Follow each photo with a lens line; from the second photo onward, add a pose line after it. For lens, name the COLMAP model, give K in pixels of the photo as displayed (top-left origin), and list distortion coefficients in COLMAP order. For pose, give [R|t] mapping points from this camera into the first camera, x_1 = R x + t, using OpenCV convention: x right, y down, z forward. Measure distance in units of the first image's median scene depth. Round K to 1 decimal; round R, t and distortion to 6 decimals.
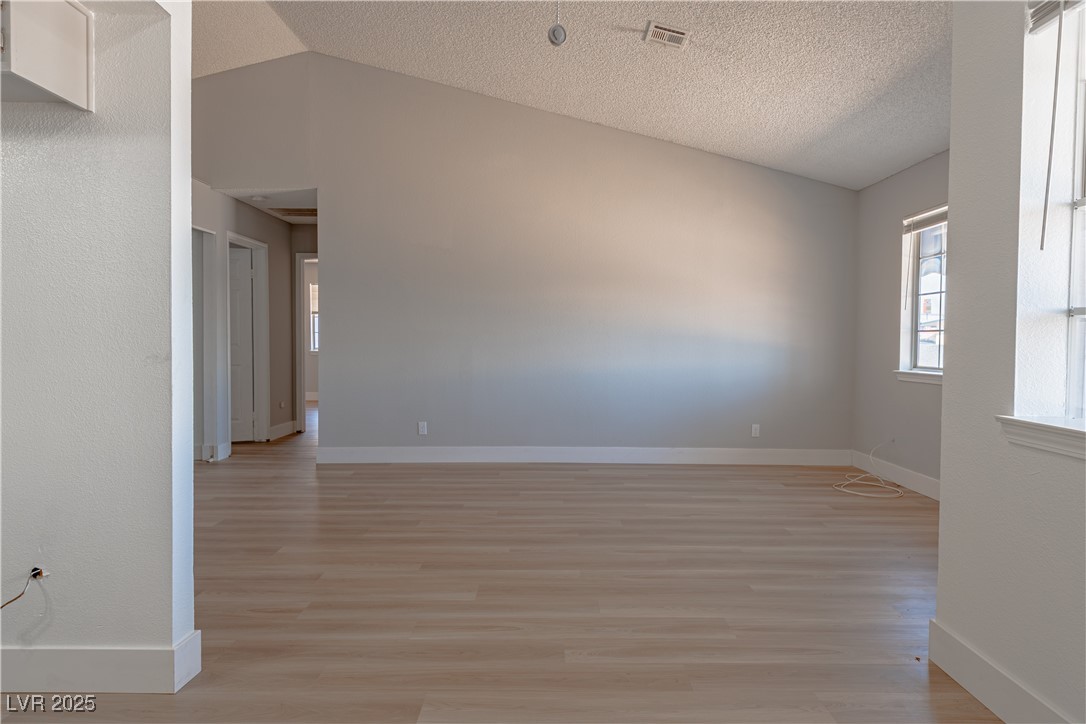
lens RADIAL K [[646.6, 0, 543.0], [0, 646.6, 362.0], [0, 0, 1]] dist [-0.003750, 0.001103]
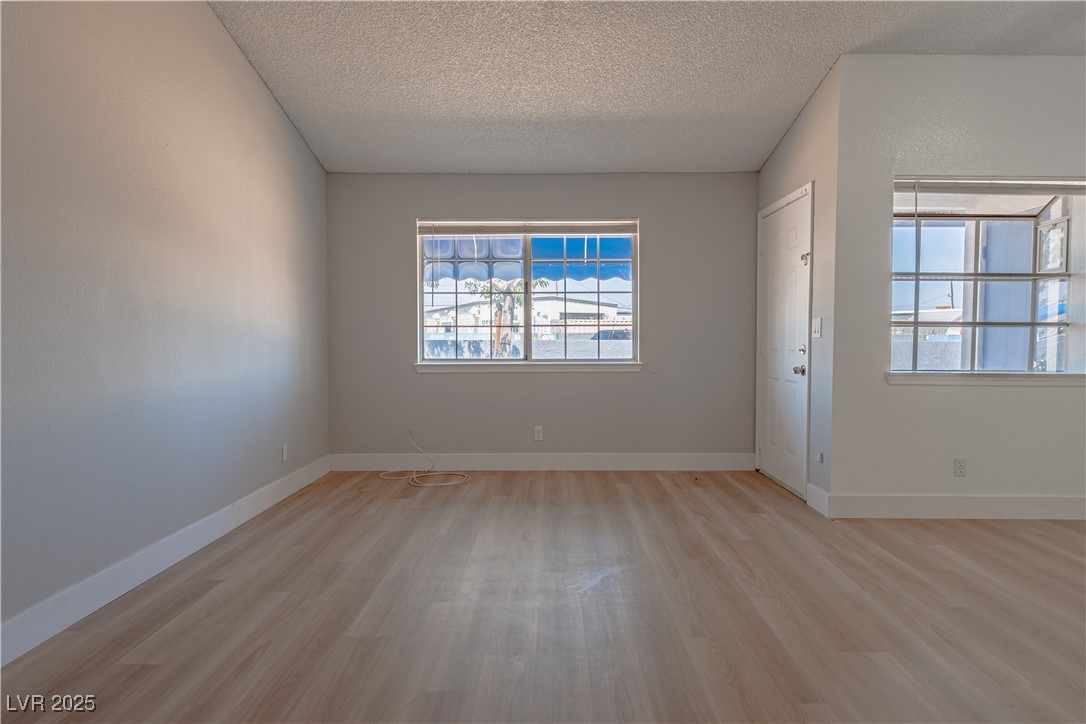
lens RADIAL K [[646.6, 0, 543.0], [0, 646.6, 362.0], [0, 0, 1]] dist [-0.003750, 0.001103]
pose [[-0.001081, -0.040962, 0.999160, -0.817790], [0.038712, 0.998410, 0.040973, -0.040603], [-0.999250, 0.038723, 0.000507, 1.295651]]
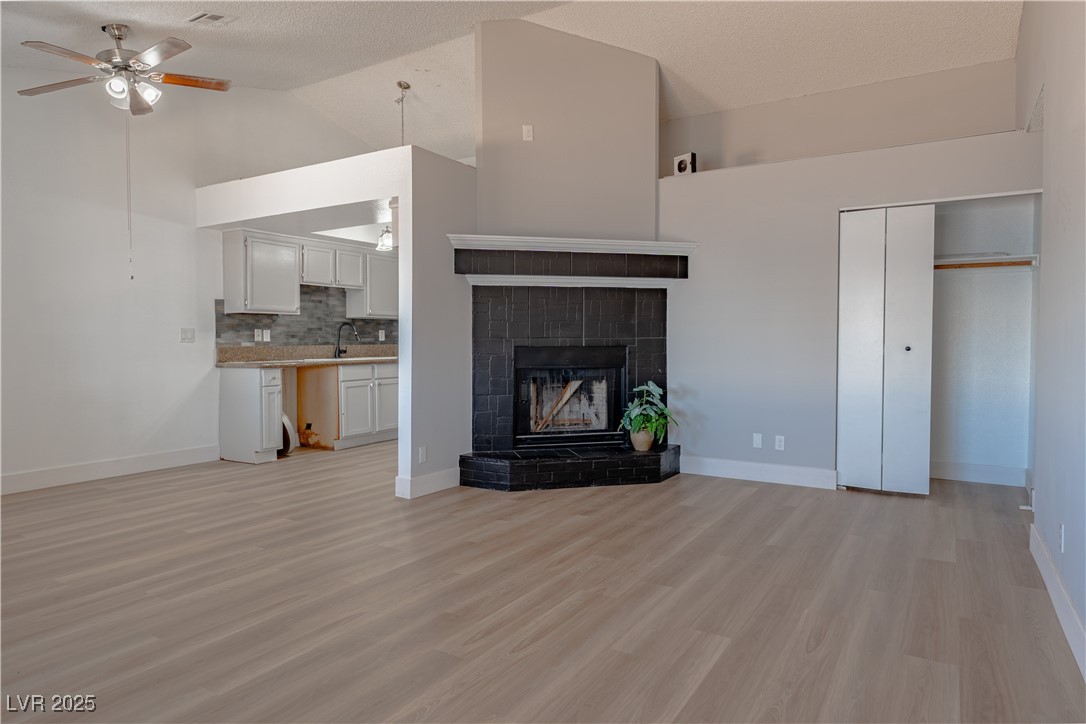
lens RADIAL K [[646.6, 0, 543.0], [0, 646.6, 362.0], [0, 0, 1]] dist [-0.003750, 0.001103]
pose [[-0.518239, 0.027222, -0.854802, 0.723038], [-0.035674, 0.997935, 0.053408, -0.058440], [0.854491, 0.058172, -0.516198, 1.735916]]
